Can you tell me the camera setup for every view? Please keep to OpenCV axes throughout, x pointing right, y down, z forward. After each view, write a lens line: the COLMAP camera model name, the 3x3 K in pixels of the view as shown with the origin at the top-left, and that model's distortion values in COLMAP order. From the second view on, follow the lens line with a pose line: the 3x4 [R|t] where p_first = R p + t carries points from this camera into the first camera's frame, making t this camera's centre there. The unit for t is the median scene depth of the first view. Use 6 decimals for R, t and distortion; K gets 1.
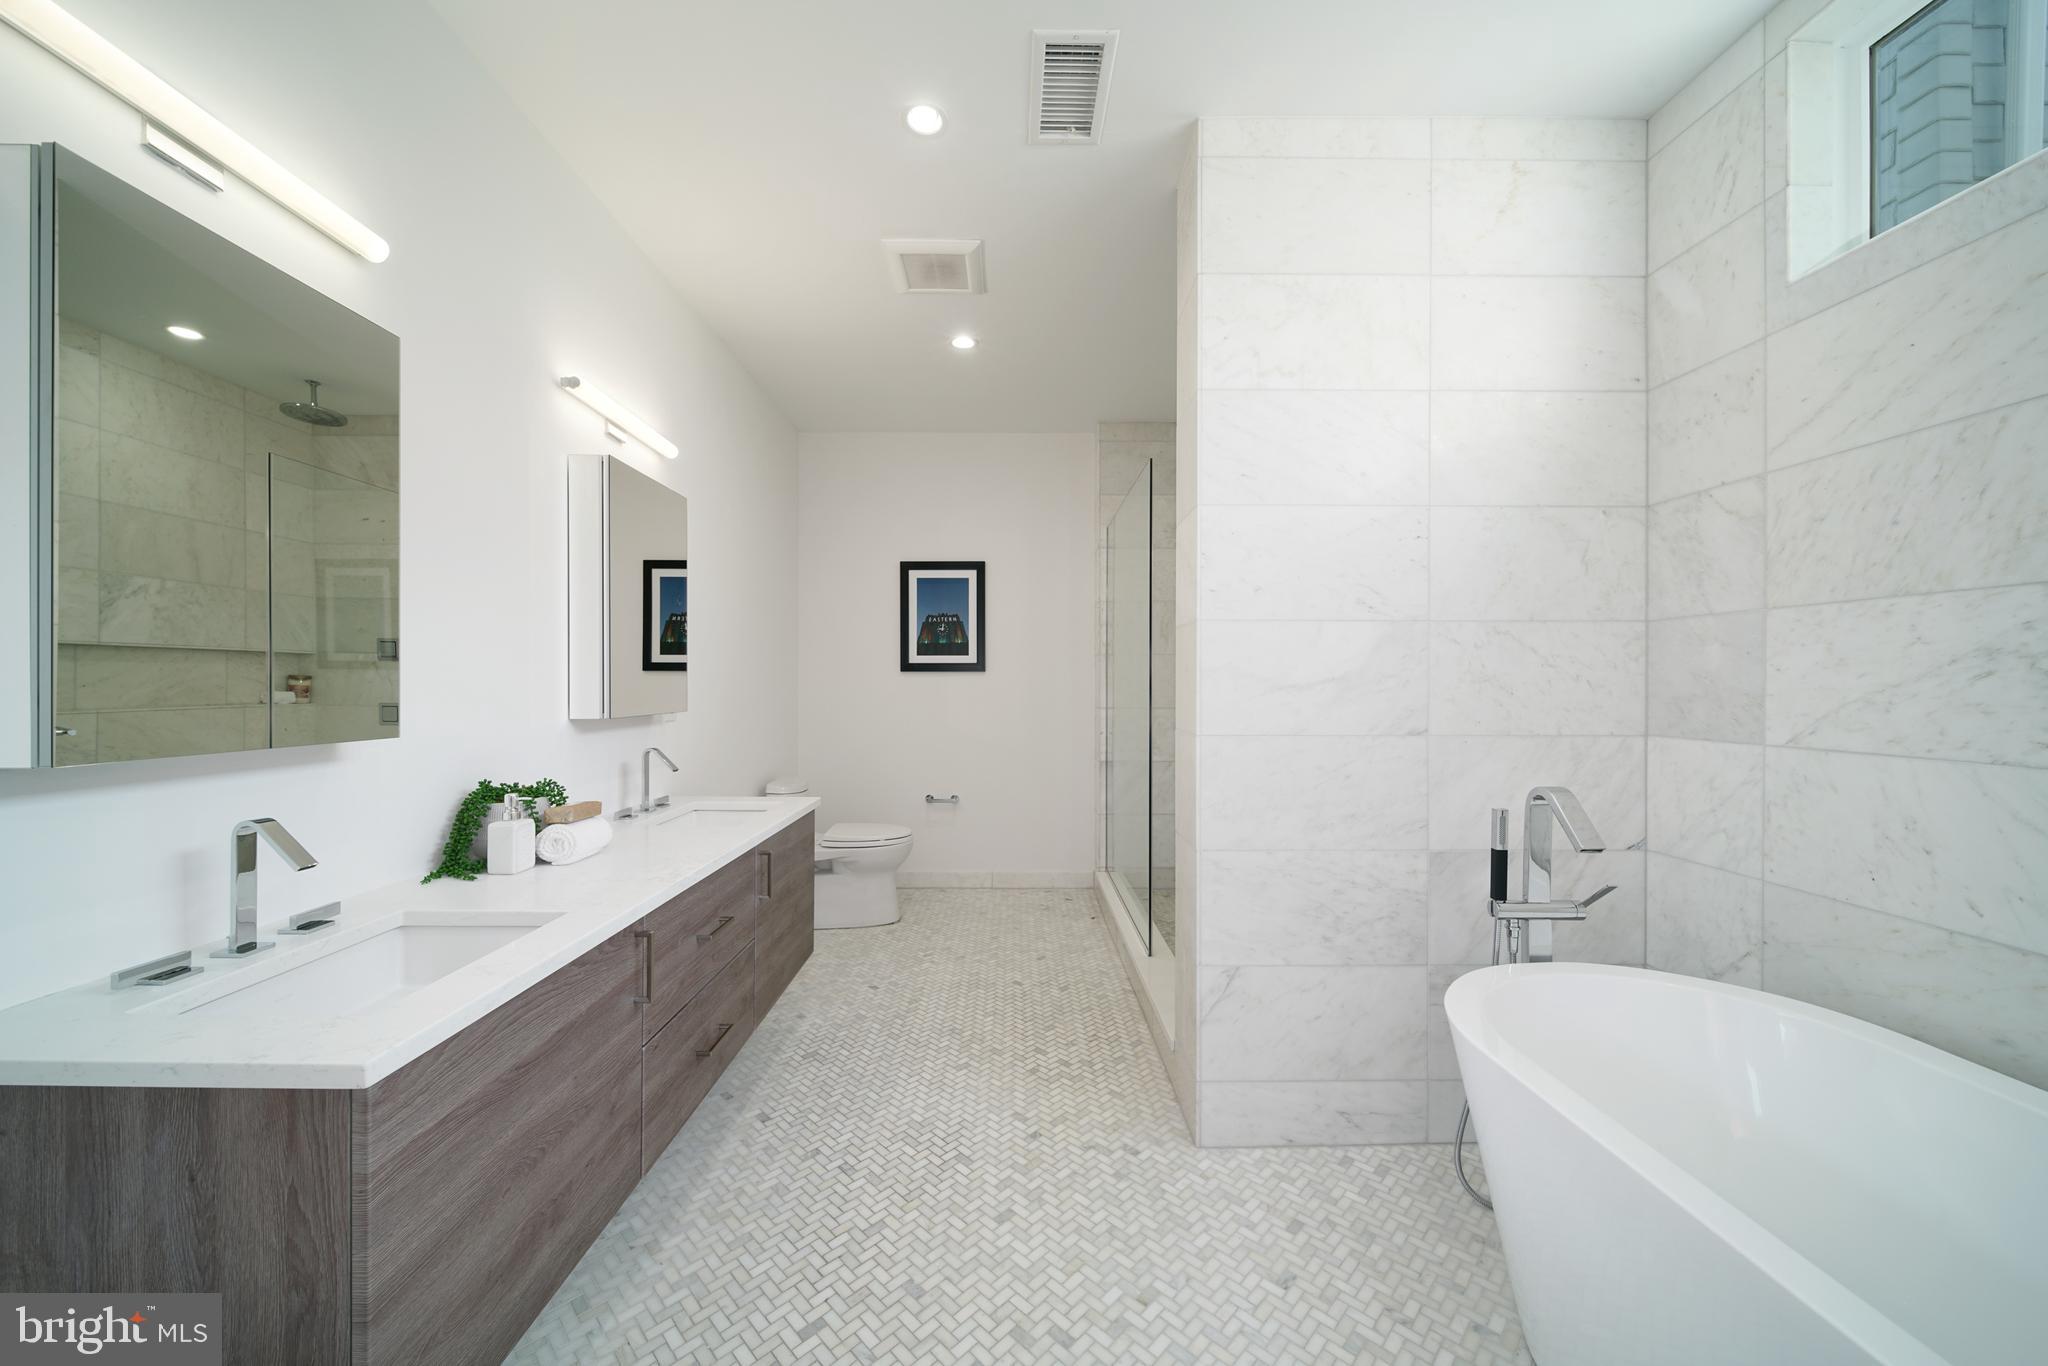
lens RADIAL K [[731.1, 0, 1023.8], [0, 731.1, 682.9], [0, 0, 1]] dist [0.003256, 0.000059]
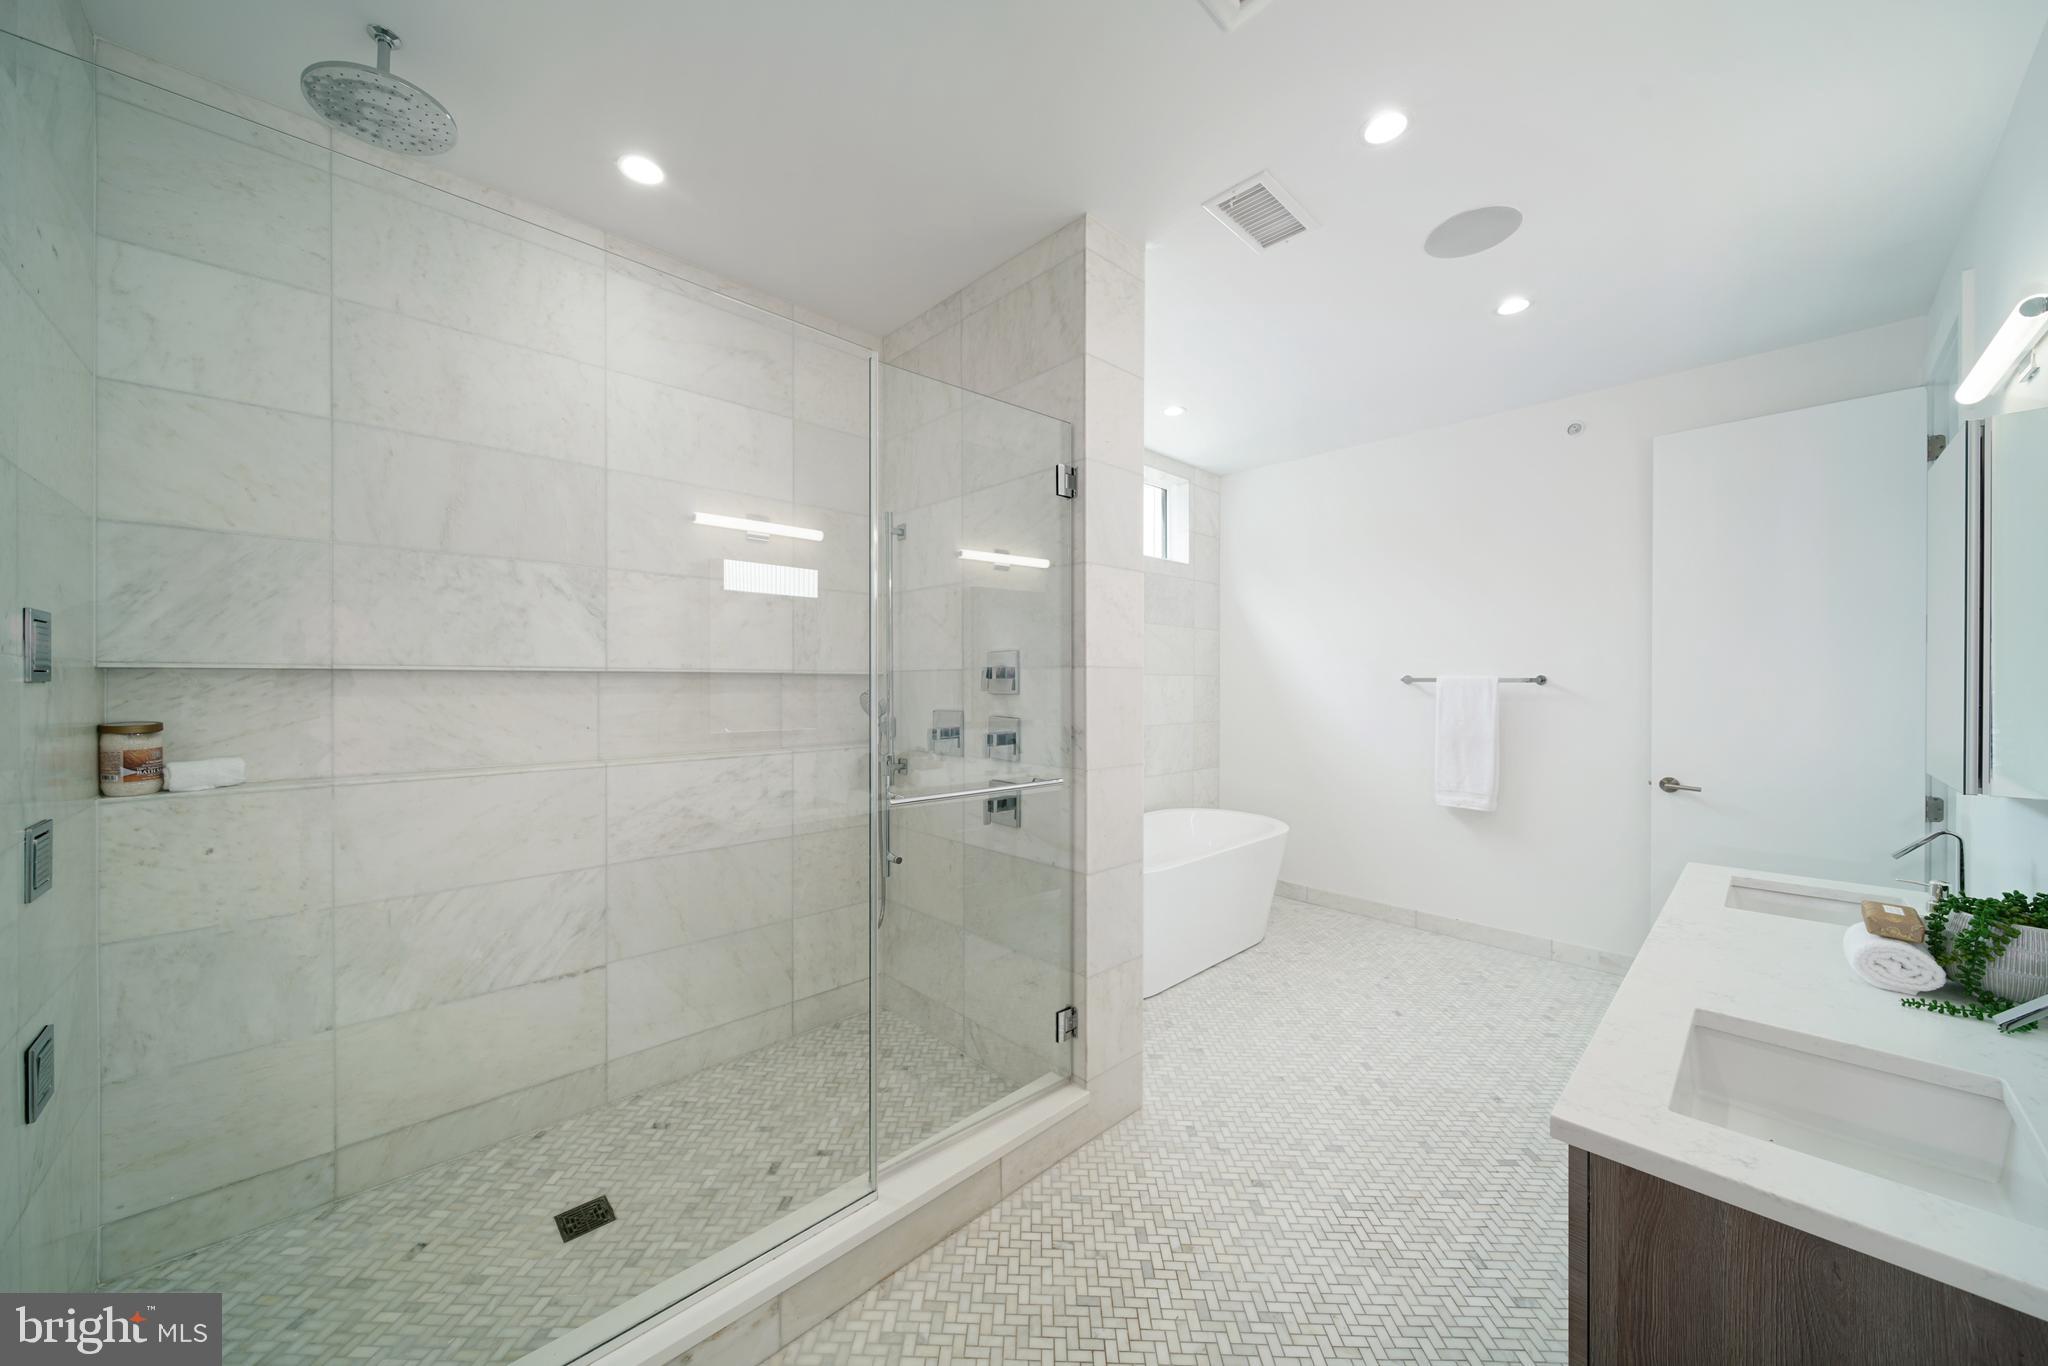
lens RADIAL K [[731.1, 0, 1024.8], [0, 731.1, 683.8], [0, 0, 1]] dist [0.003256, 0.000059]
pose [[-0.686985, -0.003253, 0.726664, -0.482016], [0.000167, 0.999989, 0.004634, -0.057091], [-0.726671, 0.003305, -0.686977, 1.900947]]
